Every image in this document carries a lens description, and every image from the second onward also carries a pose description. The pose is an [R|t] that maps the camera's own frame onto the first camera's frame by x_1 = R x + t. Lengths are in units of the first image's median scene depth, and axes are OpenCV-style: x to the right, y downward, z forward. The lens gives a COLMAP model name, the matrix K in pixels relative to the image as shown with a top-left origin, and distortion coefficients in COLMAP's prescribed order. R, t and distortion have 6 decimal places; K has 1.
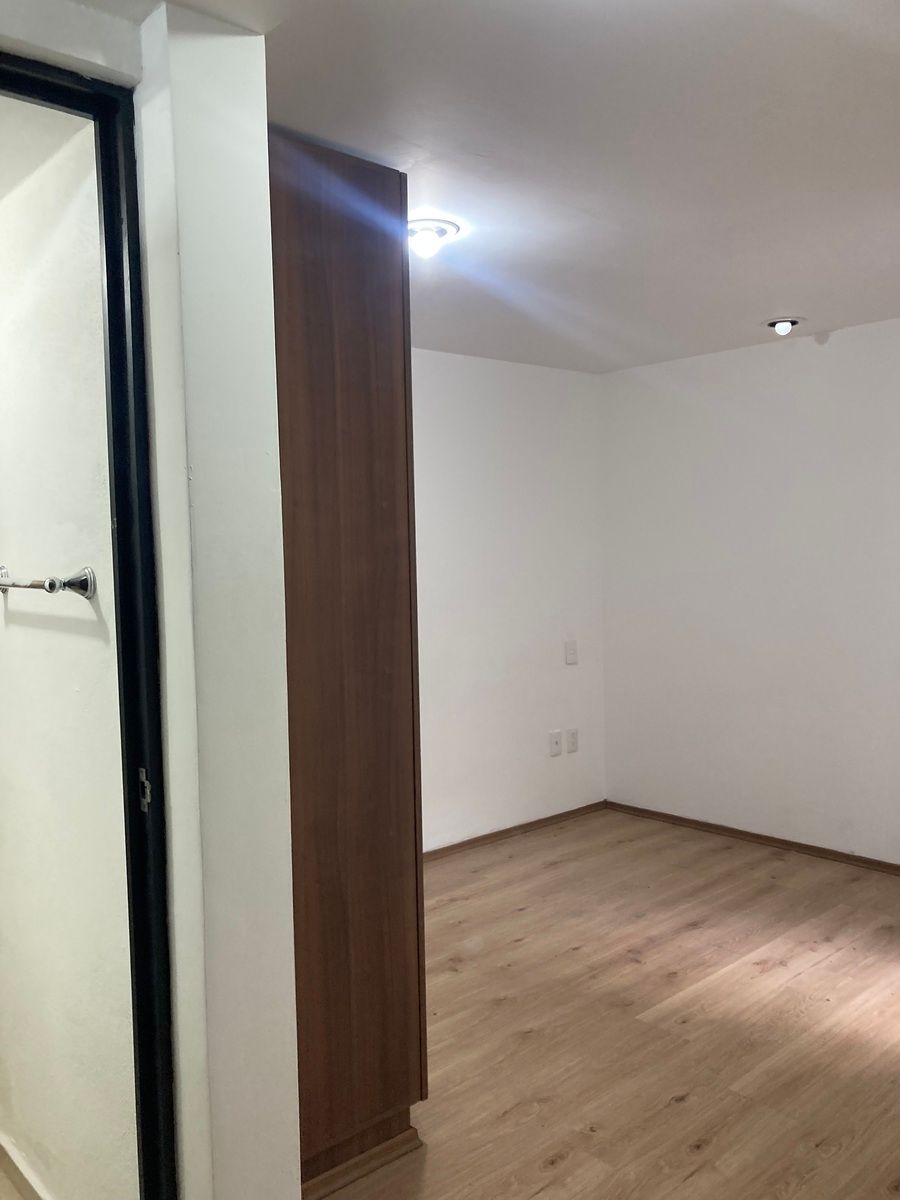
lens RADIAL K [[1000.3, 0, 449.3], [0, 1000.3, 601.3], [0, 0, 1]] dist [0.017622, -0.030283]
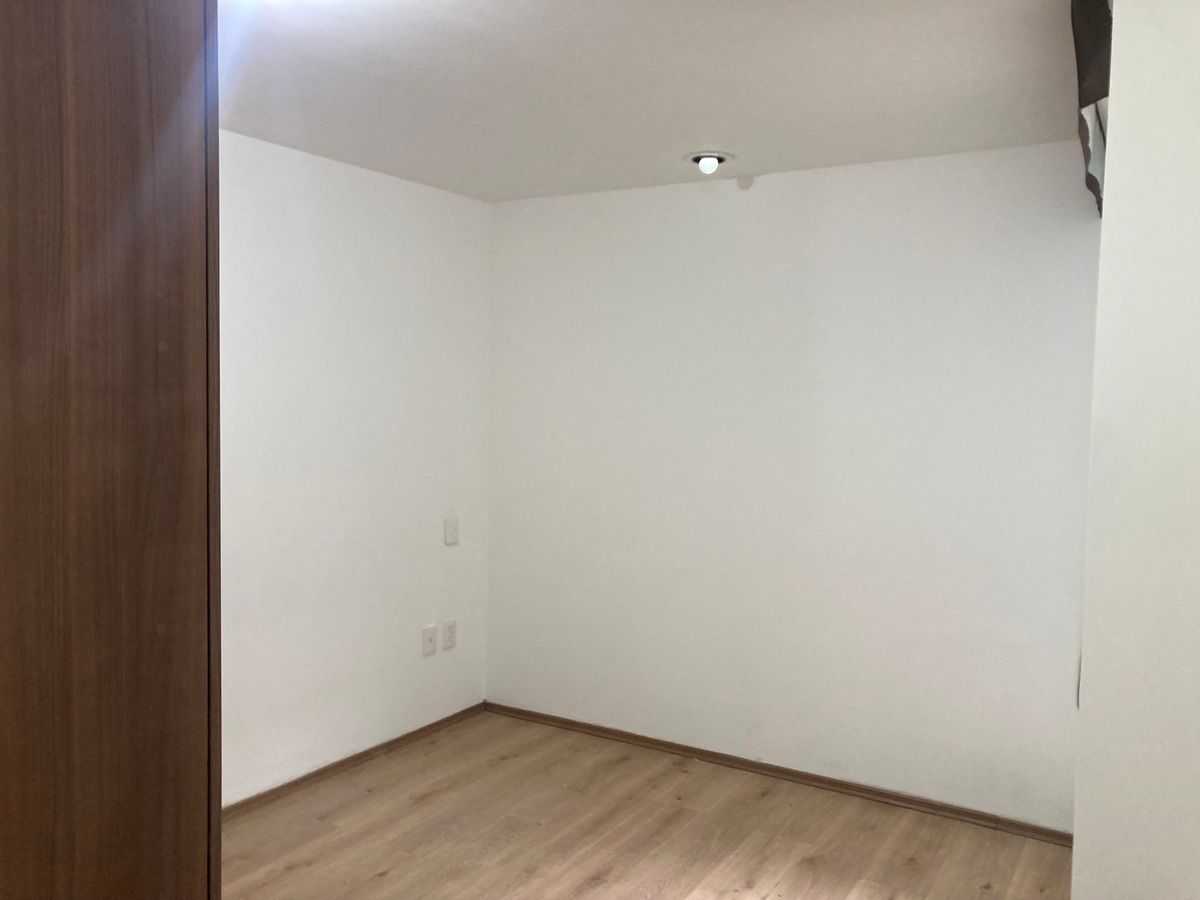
lens RADIAL K [[1000.3, 0, 598.3], [0, 1000.3, 457.8], [0, 0, 1]] dist [0.017622, -0.030283]
pose [[0.961161, 0.027162, 0.274650, 0.009798], [-0.030021, 0.999530, 0.006209, -0.021226], [-0.274352, -0.014213, 0.961524, 0.185579]]
